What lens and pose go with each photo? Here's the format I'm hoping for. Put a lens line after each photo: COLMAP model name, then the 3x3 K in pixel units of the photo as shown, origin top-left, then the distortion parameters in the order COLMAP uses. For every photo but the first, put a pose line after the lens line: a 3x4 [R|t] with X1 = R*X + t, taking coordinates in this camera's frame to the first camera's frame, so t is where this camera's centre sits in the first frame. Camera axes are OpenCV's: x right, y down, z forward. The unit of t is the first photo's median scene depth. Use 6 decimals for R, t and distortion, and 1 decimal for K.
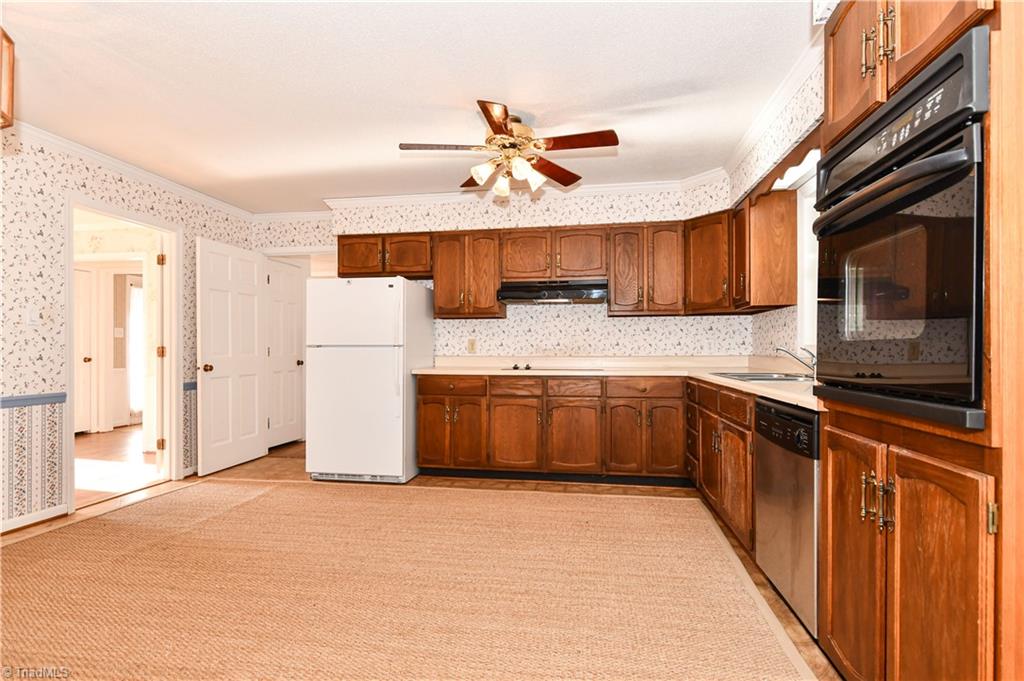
lens RADIAL K [[494.3, 0, 512.1], [0, 494.3, 350.4], [0, 0, 1]] dist [0.008167, -0.004988]
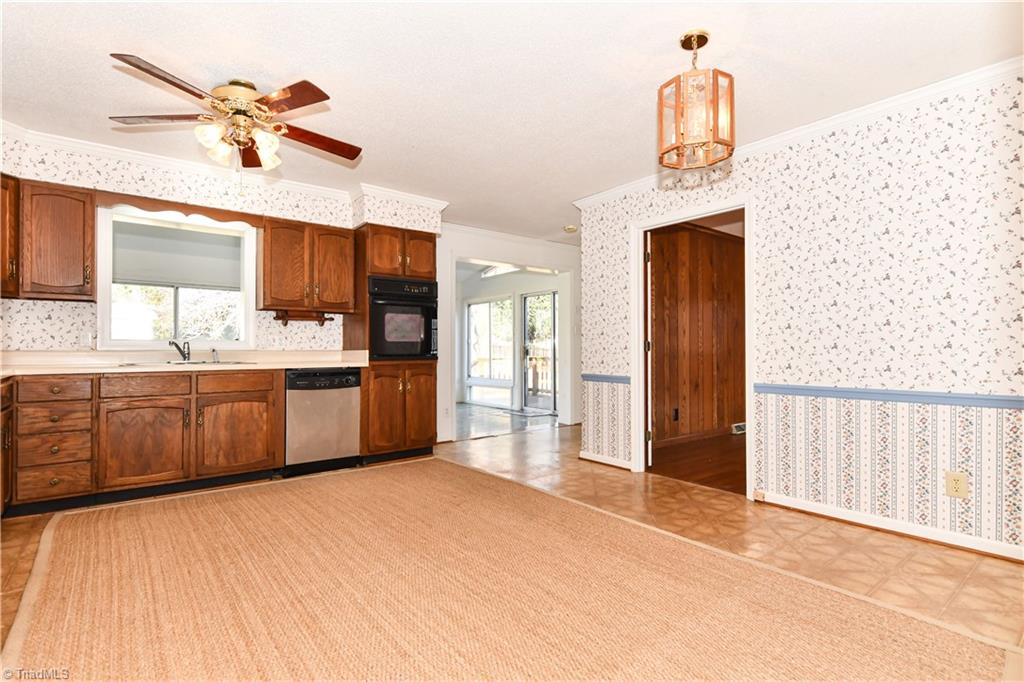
lens RADIAL K [[494.3, 0, 511.6], [0, 494.3, 344.7], [0, 0, 1]] dist [0.008167, -0.004988]
pose [[-0.737377, 0.005622, 0.675458, -0.710197], [0.000983, 0.999973, -0.007251, 0.009244], [-0.675481, -0.004683, -0.737362, 0.978034]]
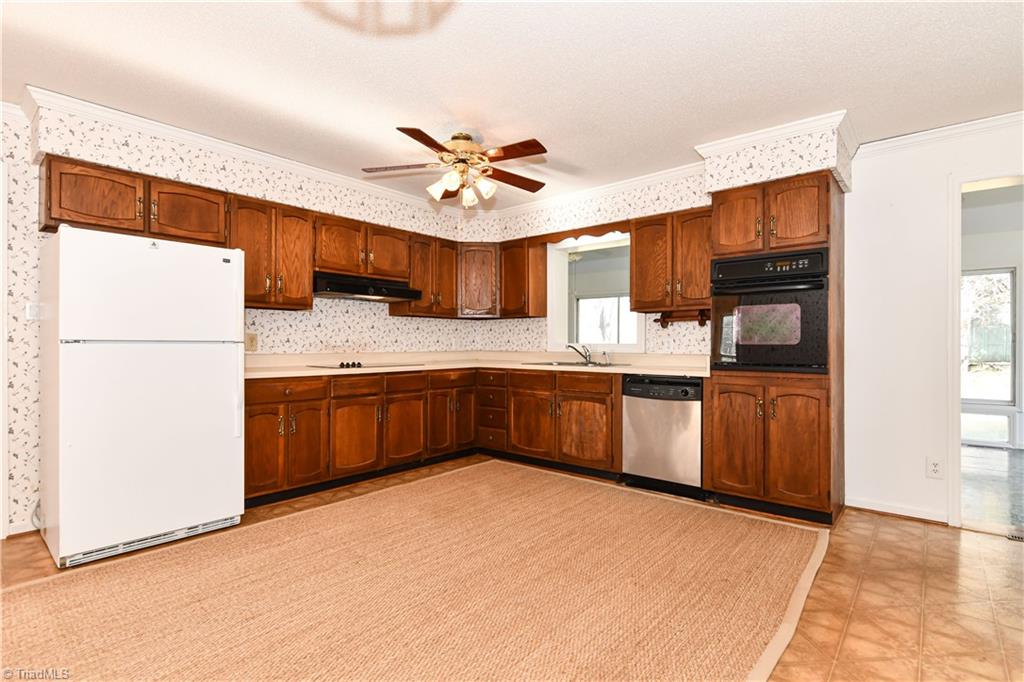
lens RADIAL K [[494.3, 0, 513.9], [0, 494.3, 345.1], [0, 0, 1]] dist [0.008167, -0.004988]
pose [[0.516700, 0.000345, 0.856167, -0.644208], [-0.001584, 0.999999, 0.000553, -0.005595], [-0.856165, -0.001642, 0.516699, 0.247433]]
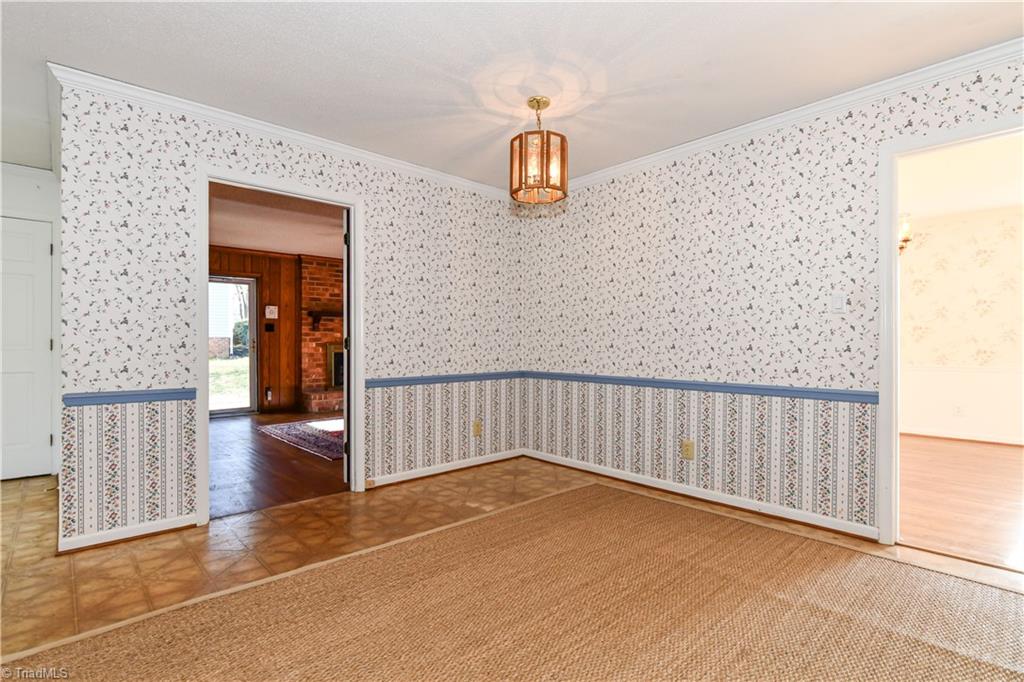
lens RADIAL K [[494.3, 0, 512.4], [0, 494.3, 342.7], [0, 0, 1]] dist [0.008167, -0.004988]
pose [[-0.623515, -0.003995, -0.781801, 0.093546], [-0.001565, 0.999991, -0.003862, 0.006080], [0.781810, -0.001184, -0.623516, 0.837540]]
